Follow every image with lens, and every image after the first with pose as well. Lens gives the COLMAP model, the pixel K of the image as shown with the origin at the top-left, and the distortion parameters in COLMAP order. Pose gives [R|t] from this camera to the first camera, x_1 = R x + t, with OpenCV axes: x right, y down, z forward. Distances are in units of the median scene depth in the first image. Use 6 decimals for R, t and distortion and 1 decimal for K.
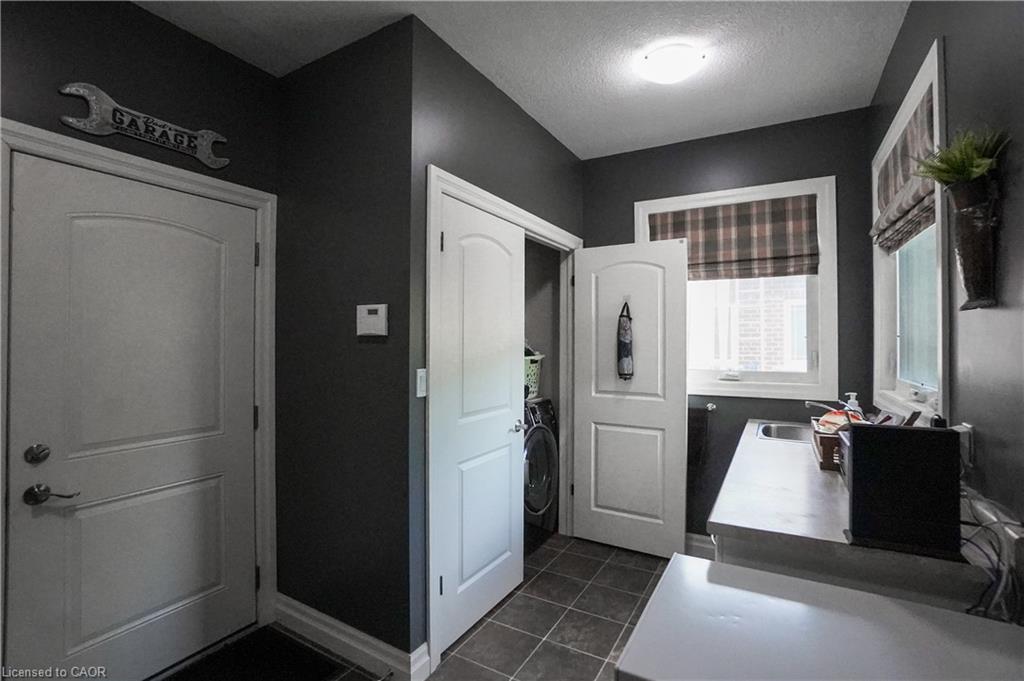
lens RADIAL K [[468.3, 0, 517.0], [0, 468.3, 336.7], [0, 0, 1]] dist [-0.057881, 0.020359]
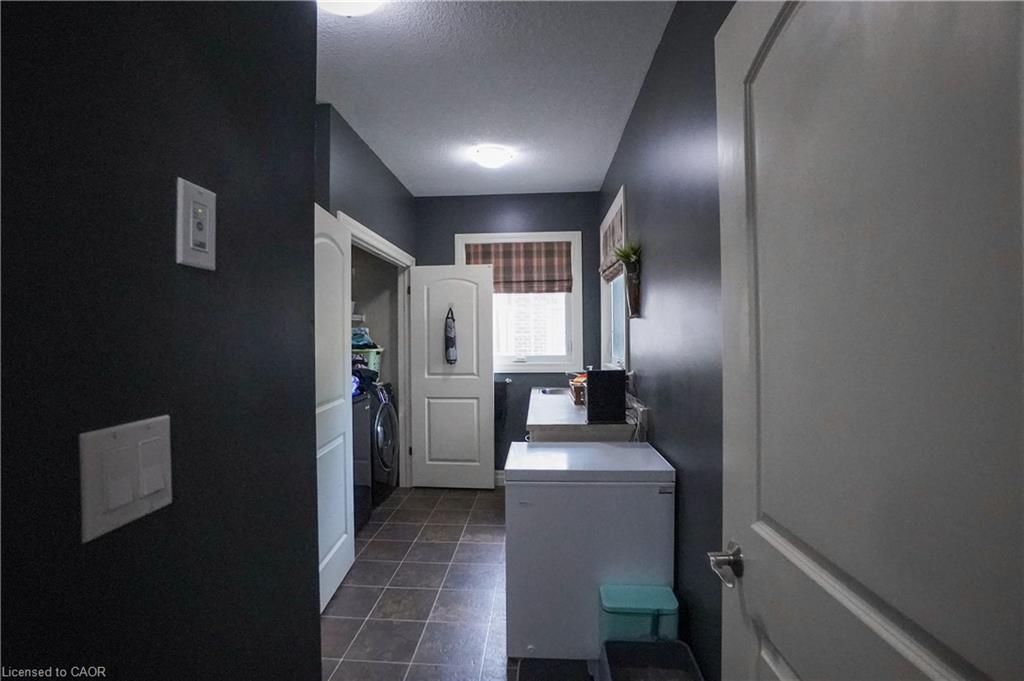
lens RADIAL K [[468.3, 0, 508.5], [0, 468.3, 338.3], [0, 0, 1]] dist [-0.057881, 0.020359]
pose [[0.900515, -0.010326, 0.434703, -0.217852], [0.007383, 0.999937, 0.008457, 0.005682], [-0.434763, -0.004406, 0.900534, -0.322603]]
